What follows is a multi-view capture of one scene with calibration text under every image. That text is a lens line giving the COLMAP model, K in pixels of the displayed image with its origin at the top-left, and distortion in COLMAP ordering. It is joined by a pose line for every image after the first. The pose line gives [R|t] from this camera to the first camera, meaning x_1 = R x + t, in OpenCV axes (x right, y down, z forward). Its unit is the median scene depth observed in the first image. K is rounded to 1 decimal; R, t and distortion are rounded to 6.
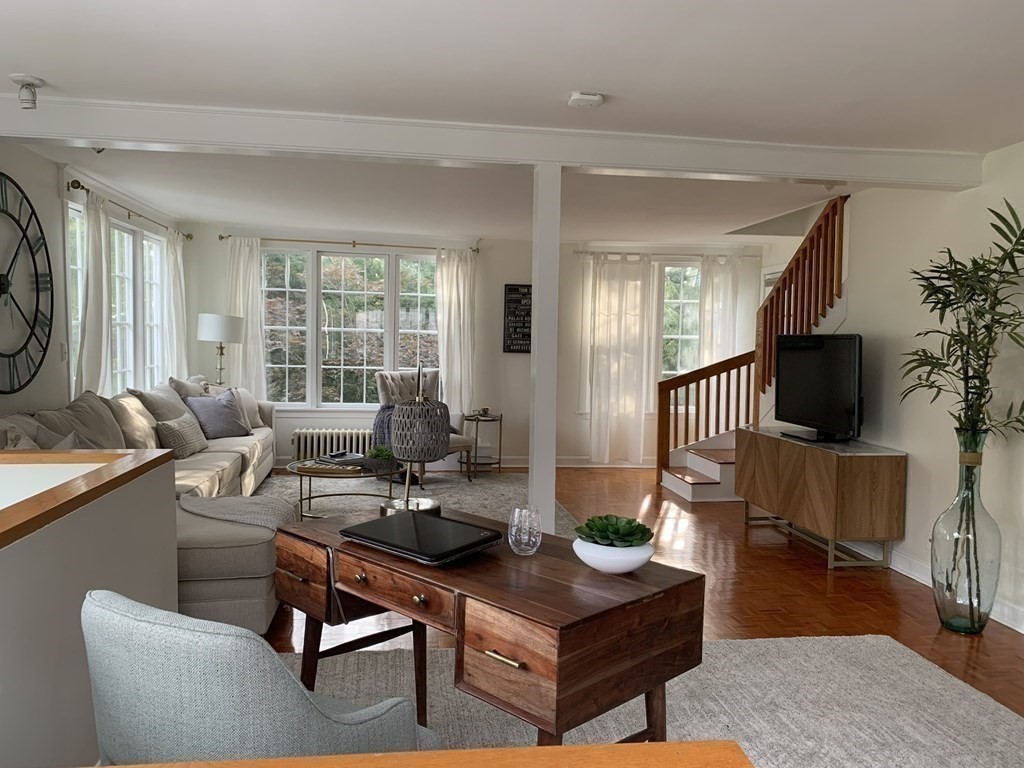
lens RADIAL K [[765.4, 0, 512.0], [0, 765.4, 384.0], [0, 0, 1]] dist [0.122388, -0.187647]
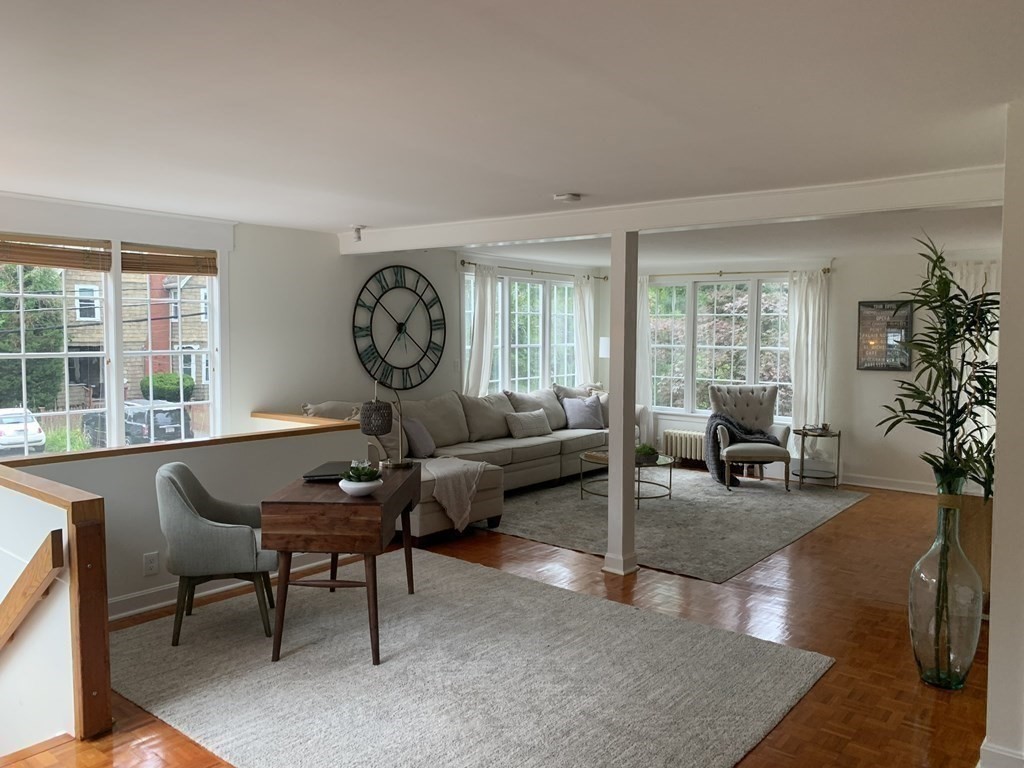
lens RADIAL K [[765.4, 0, 512.0], [0, 765.4, 384.0], [0, 0, 1]] dist [0.122388, -0.187647]
pose [[0.692905, 0.032002, -0.720318, 0.454392], [-0.041668, 0.999122, 0.004306, -0.009135], [0.719824, 0.027031, 0.693630, -0.023023]]
